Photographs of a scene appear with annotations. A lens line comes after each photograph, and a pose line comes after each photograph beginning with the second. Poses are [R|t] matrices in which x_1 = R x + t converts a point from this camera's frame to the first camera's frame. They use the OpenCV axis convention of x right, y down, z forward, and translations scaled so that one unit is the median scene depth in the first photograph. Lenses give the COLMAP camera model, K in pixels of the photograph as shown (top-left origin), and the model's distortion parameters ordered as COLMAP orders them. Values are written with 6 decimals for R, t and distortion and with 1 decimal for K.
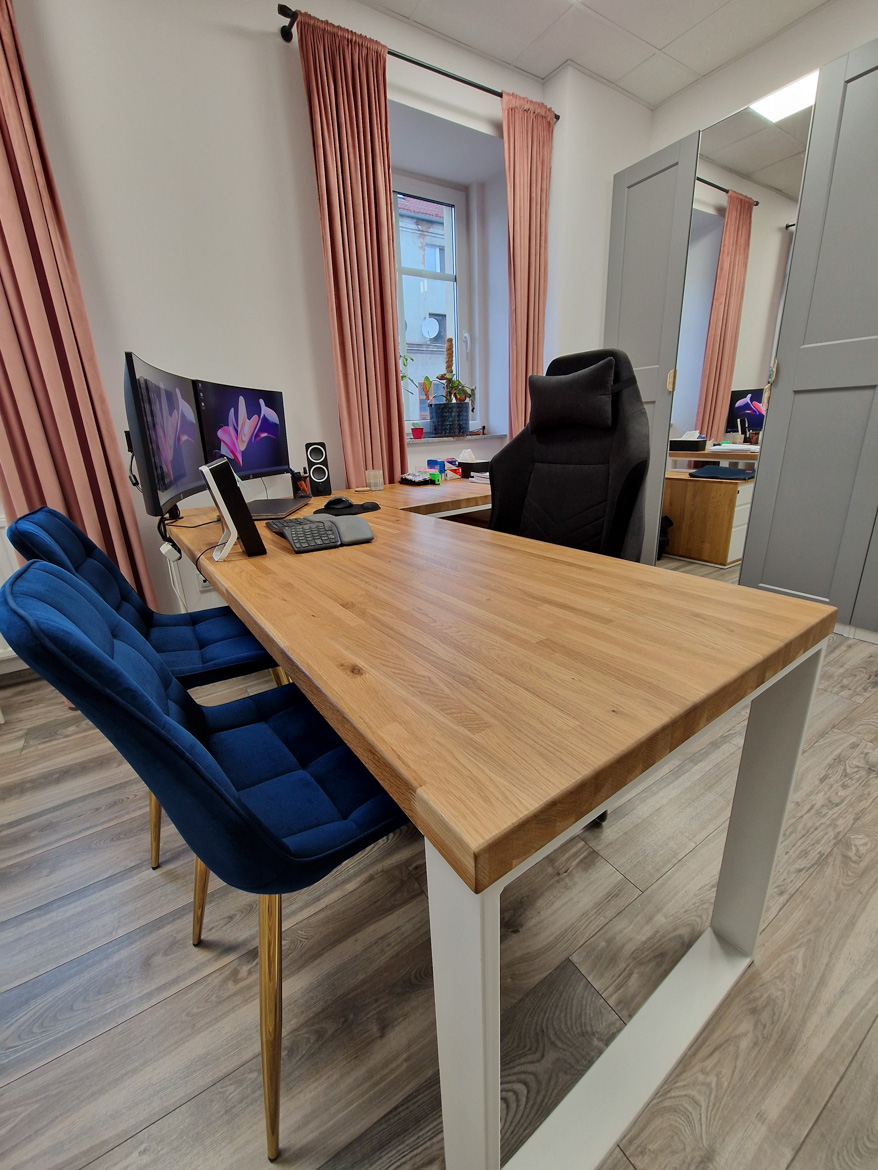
lens RADIAL K [[474.3, 0, 437.4], [0, 474.3, 575.4], [0, 0, 1]] dist [0.010874, -0.007821]
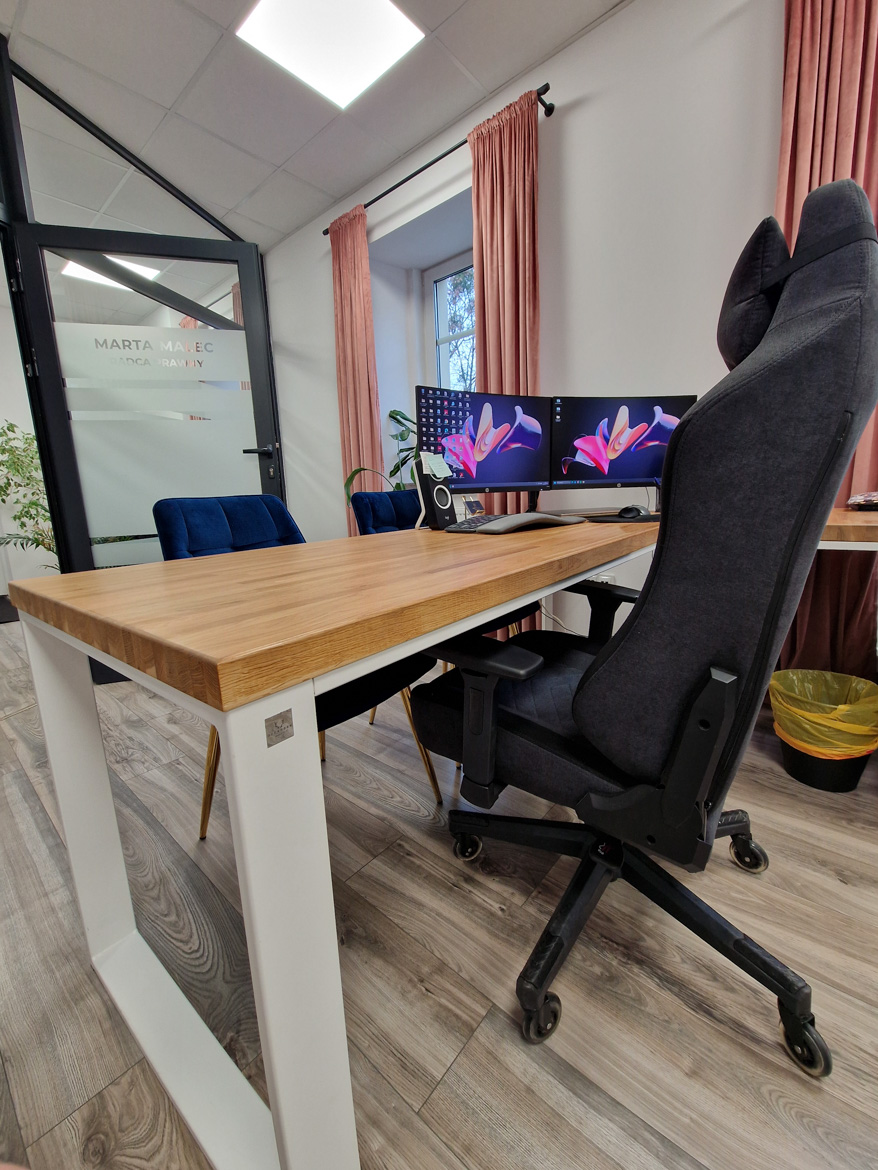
lens RADIAL K [[474.3, 0, 435.6], [0, 474.3, 572.4], [0, 0, 1]] dist [0.010874, -0.007821]
pose [[0.280169, 0.198896, -0.939120, 0.817009], [-0.264693, 0.956381, 0.123586, -0.090924], [0.922737, 0.213953, 0.320594, 0.619135]]
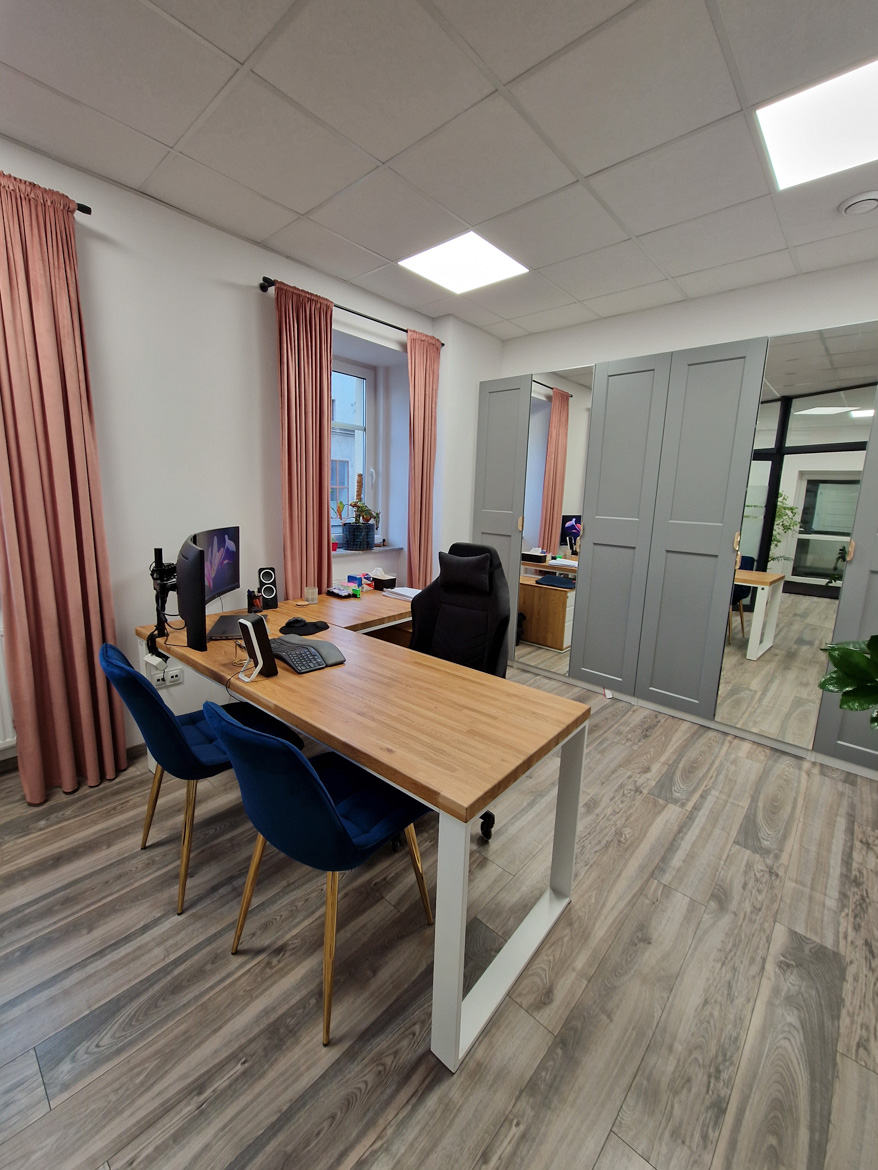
lens RADIAL K [[474.3, 0, 437.1], [0, 474.3, 576.2], [0, 0, 1]] dist [0.010874, -0.007821]
pose [[0.963702, 0.026630, 0.265650, -0.281255], [0.009206, 0.991107, -0.132751, -0.150410], [-0.266823, 0.130378, 0.954886, -0.618001]]
